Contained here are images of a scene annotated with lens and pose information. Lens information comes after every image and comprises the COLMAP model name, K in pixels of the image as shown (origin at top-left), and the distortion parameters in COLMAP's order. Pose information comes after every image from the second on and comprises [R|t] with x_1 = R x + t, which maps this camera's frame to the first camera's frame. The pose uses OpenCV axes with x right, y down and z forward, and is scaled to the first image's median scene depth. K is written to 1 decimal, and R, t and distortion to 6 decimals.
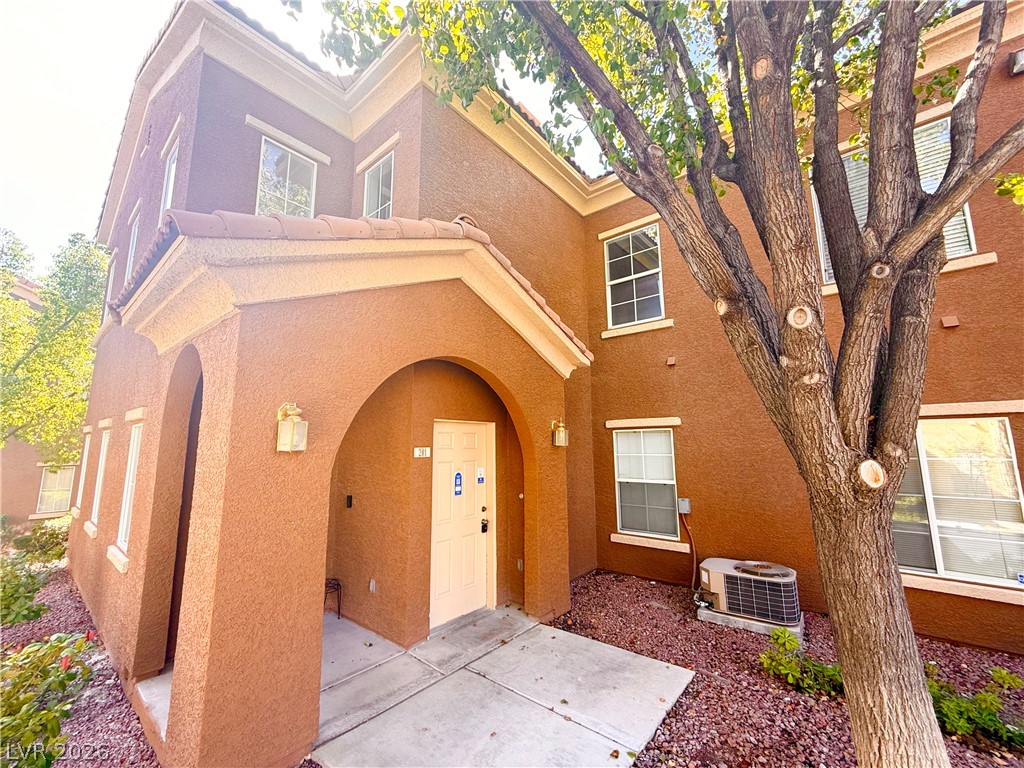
lens RADIAL K [[410.8, 0, 512.0], [0, 410.8, 384.0], [0, 0, 1]] dist [-0.002181, -0.000114]
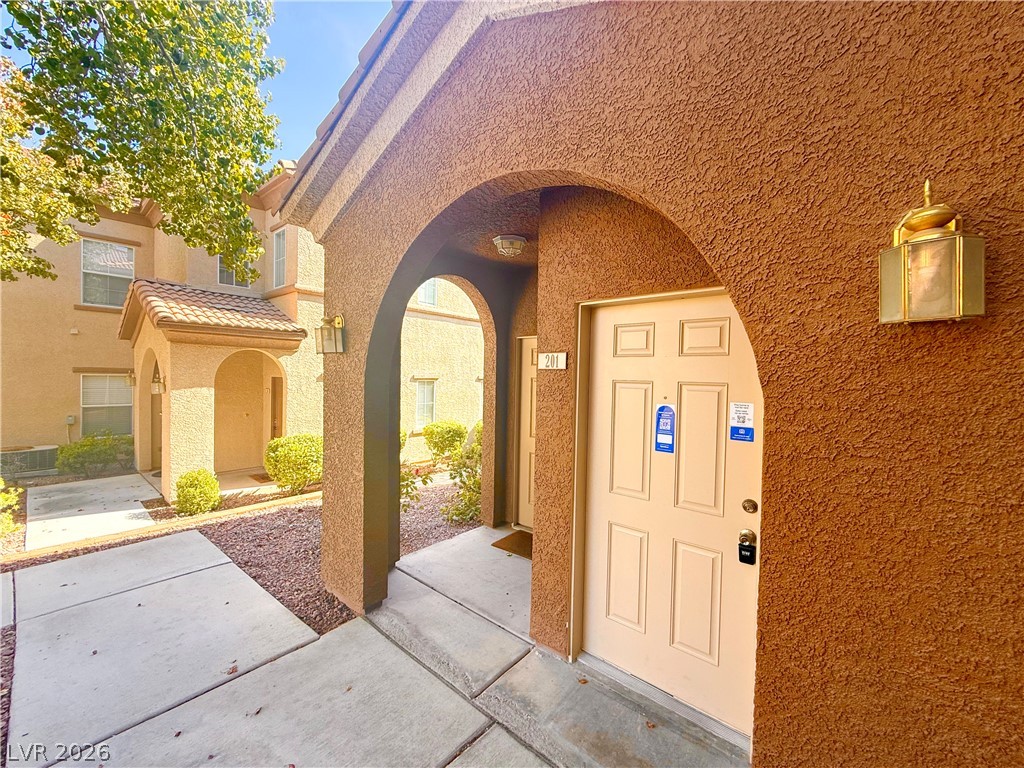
lens RADIAL K [[410.8, 0, 512.0], [0, 410.8, 384.0], [0, 0, 1]] dist [-0.002181, -0.000114]
pose [[-0.017408, 0.029183, -0.999422, 0.380681], [0.130631, 0.991072, 0.026664, 0.172780], [0.991278, -0.130092, -0.021065, 0.932461]]
